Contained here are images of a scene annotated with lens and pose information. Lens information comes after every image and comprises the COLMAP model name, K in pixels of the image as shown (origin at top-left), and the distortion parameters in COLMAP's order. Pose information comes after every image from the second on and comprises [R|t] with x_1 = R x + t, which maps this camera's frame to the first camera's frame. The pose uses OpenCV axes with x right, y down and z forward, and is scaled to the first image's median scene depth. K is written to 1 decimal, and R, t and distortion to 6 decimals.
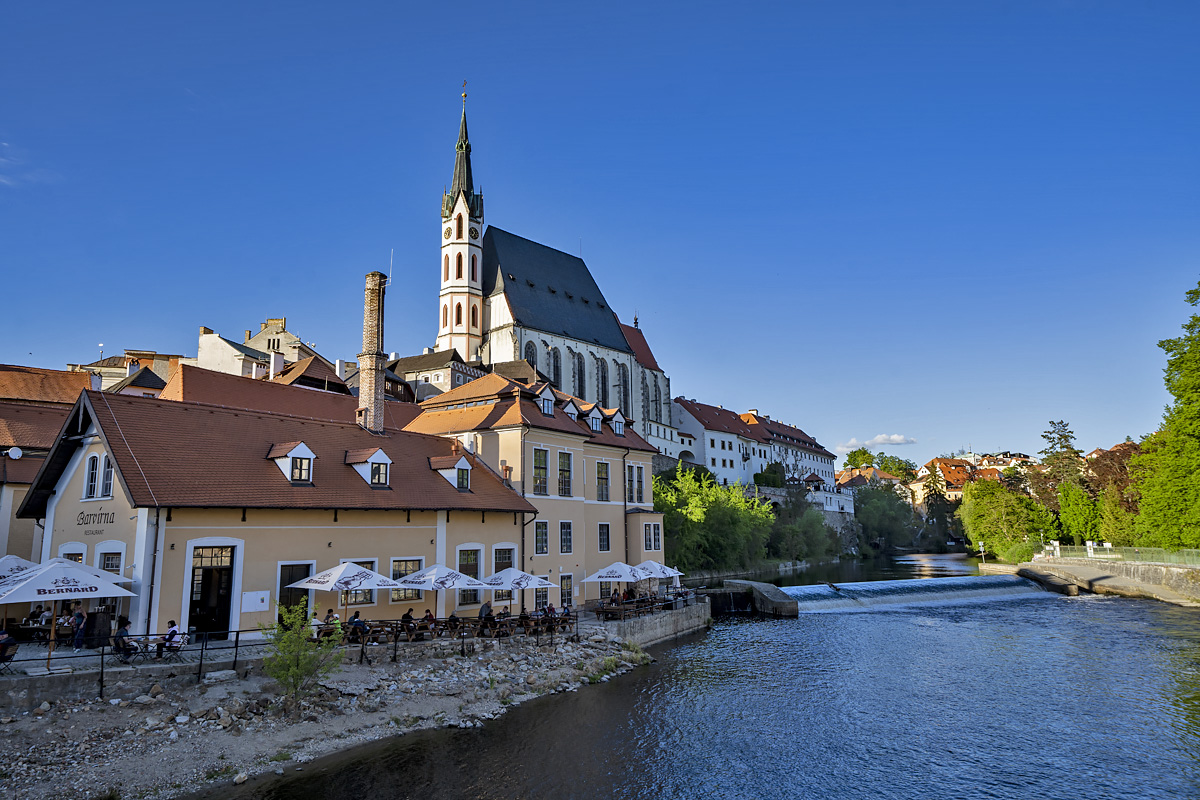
lens RADIAL K [[785.4, 0, 600.0], [0, 785.4, 400.0], [0, 0, 1]] dist [0.031013, -0.002005]
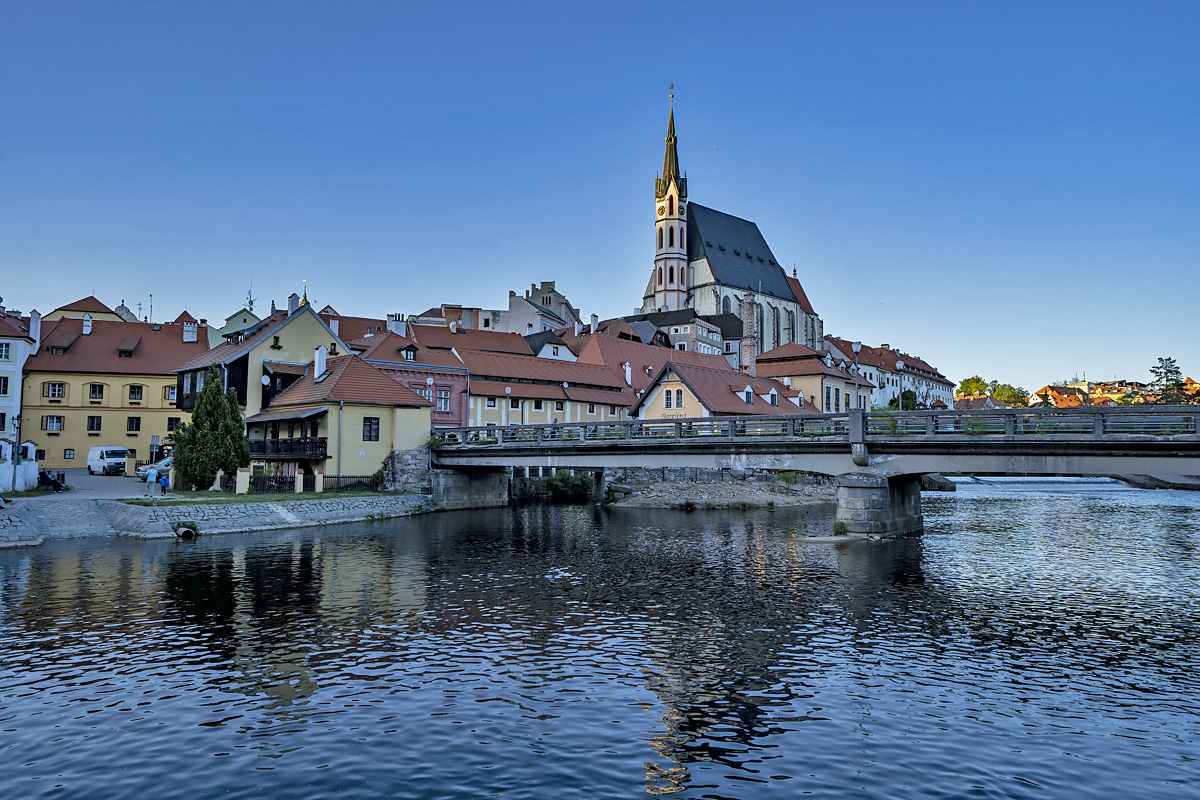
lens RADIAL K [[785.4, 0, 600.0], [0, 785.4, 400.0], [0, 0, 1]] dist [0.031013, -0.002005]
pose [[0.993761, 0.016687, -0.110277, -0.135146], [-0.005564, 0.994930, 0.100414, -0.029582], [0.111394, -0.099174, 0.988815, -0.295391]]
